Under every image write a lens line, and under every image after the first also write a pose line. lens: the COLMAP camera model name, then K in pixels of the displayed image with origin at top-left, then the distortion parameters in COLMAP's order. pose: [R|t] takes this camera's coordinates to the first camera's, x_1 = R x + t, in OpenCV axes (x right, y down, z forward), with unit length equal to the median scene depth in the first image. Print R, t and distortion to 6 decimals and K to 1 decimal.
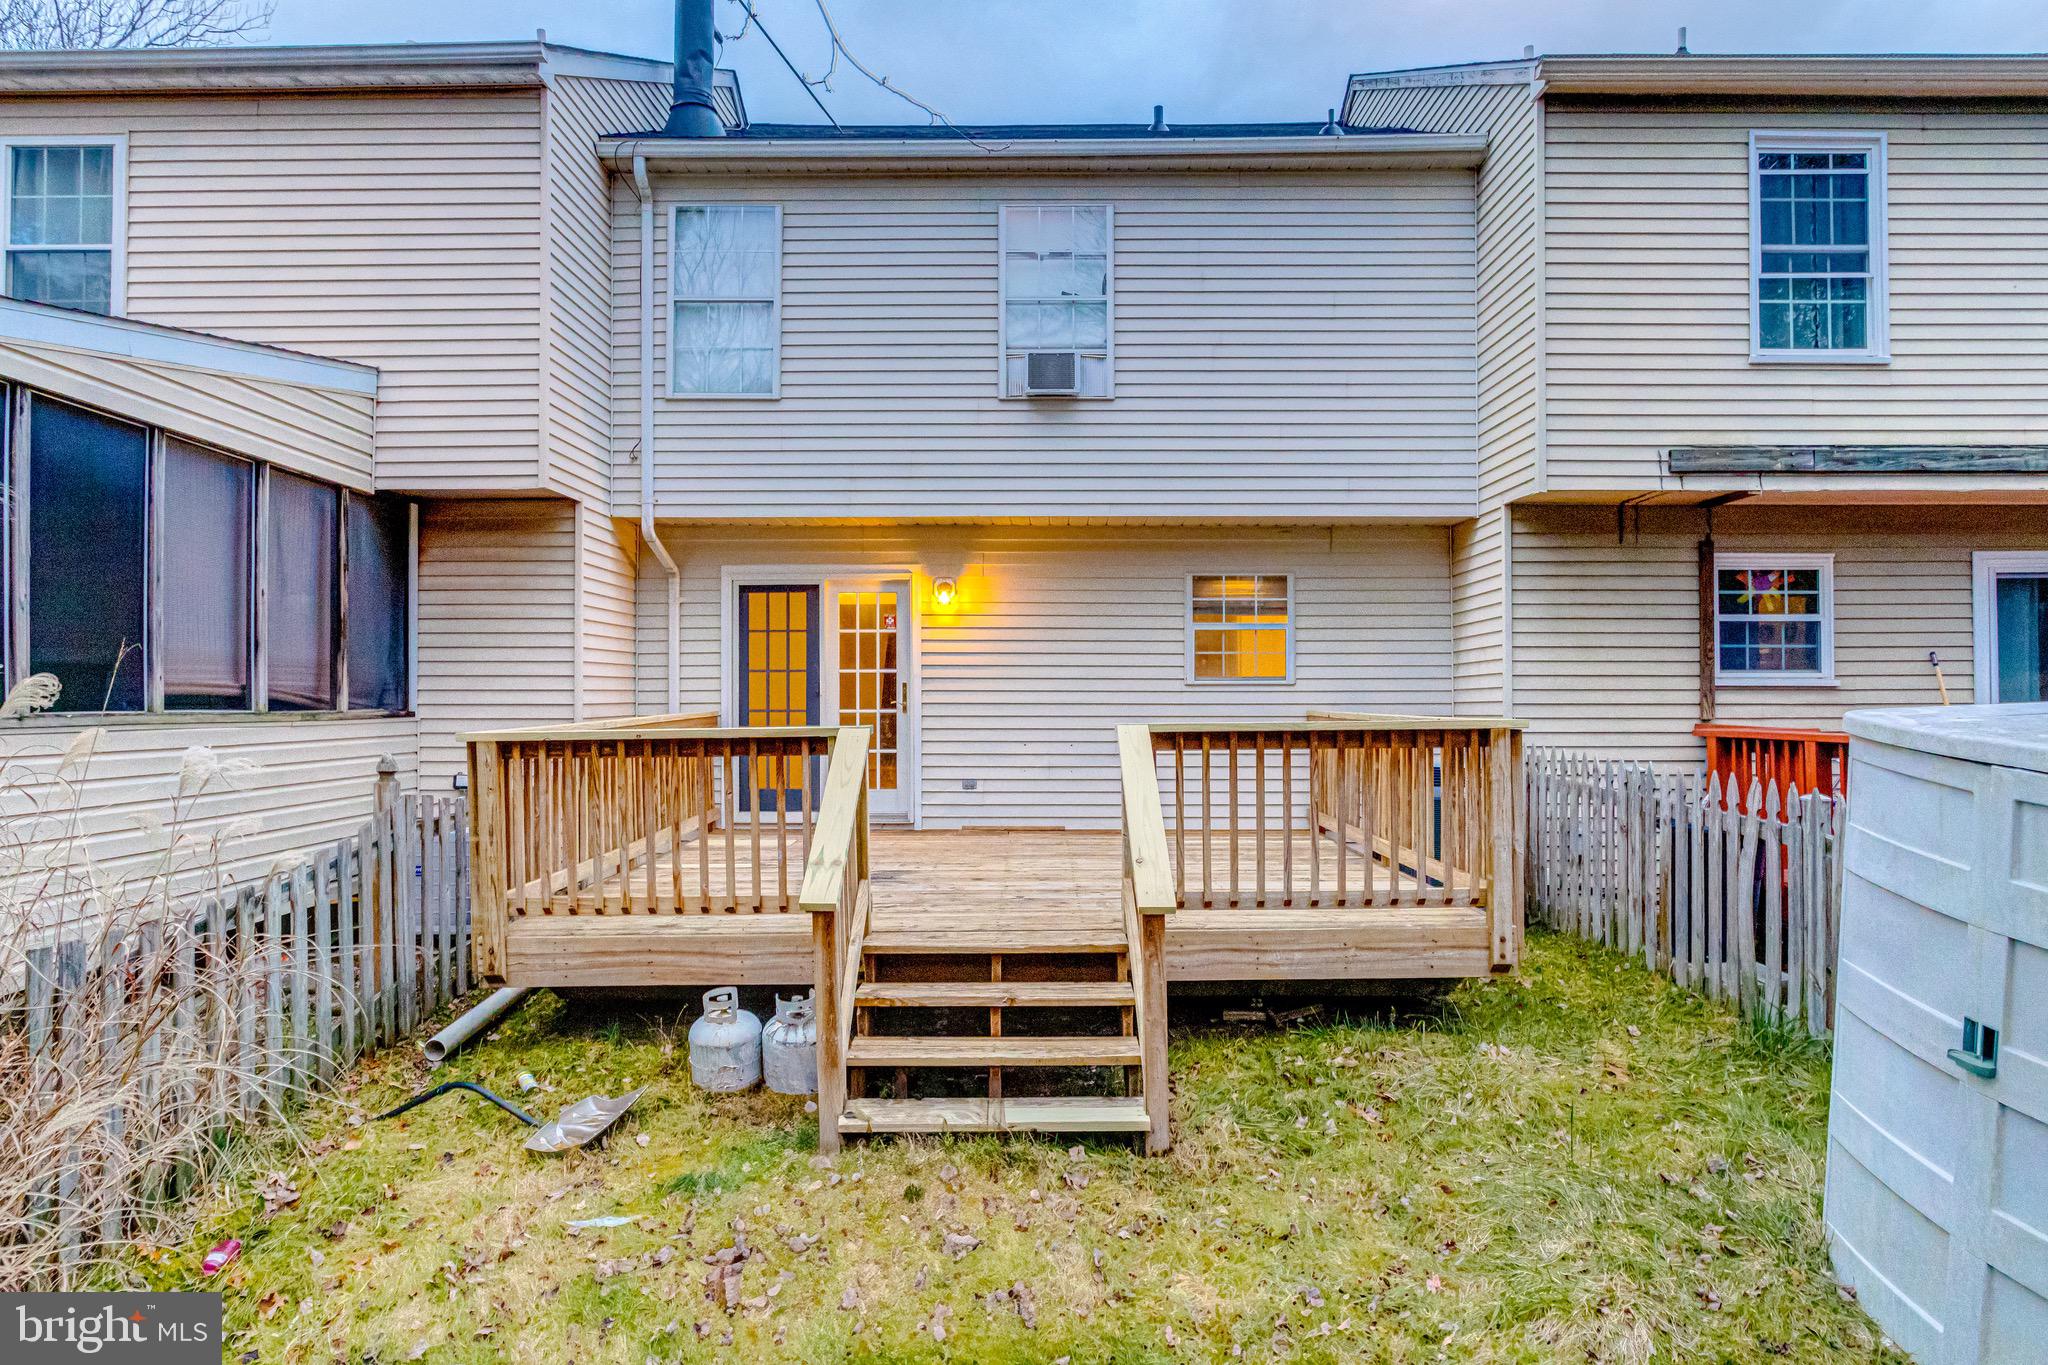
lens RADIAL K [[995.1, 0, 1025.2], [0, 995.1, 684.3], [0, 0, 1]] dist [-0.044389, 0.025183]
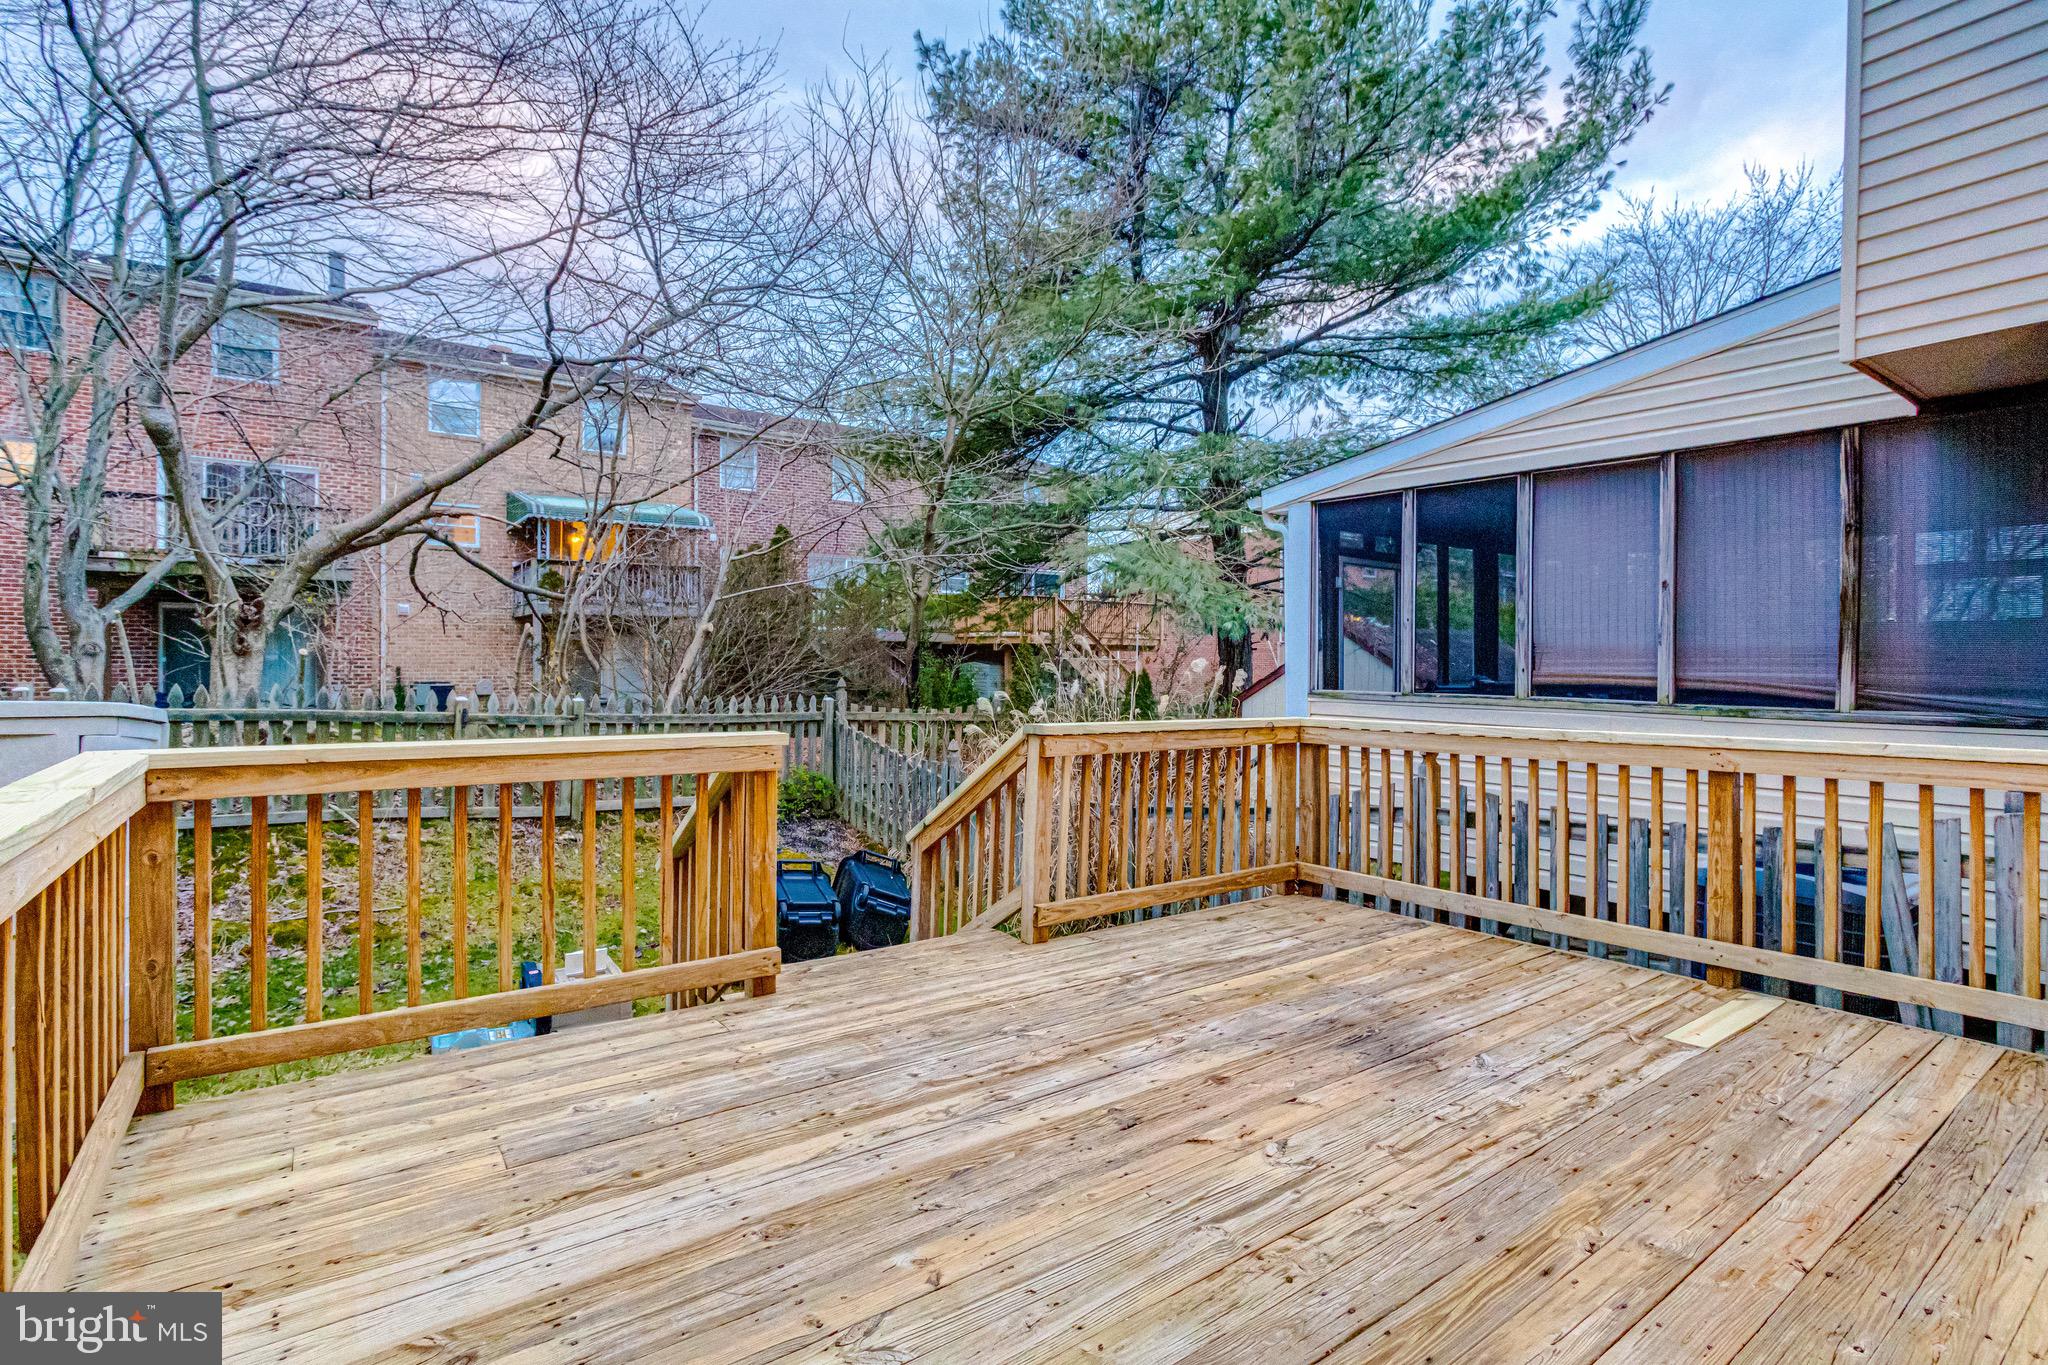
lens RADIAL K [[995.1, 0, 1025.2], [0, 995.1, 684.3], [0, 0, 1]] dist [-0.044389, 0.025183]
pose [[-0.793715, -0.000828, -0.608289, 0.395913], [-0.000854, 1.000000, -0.000247, 0.011848], [0.608289, 0.000324, -0.793716, 1.604658]]
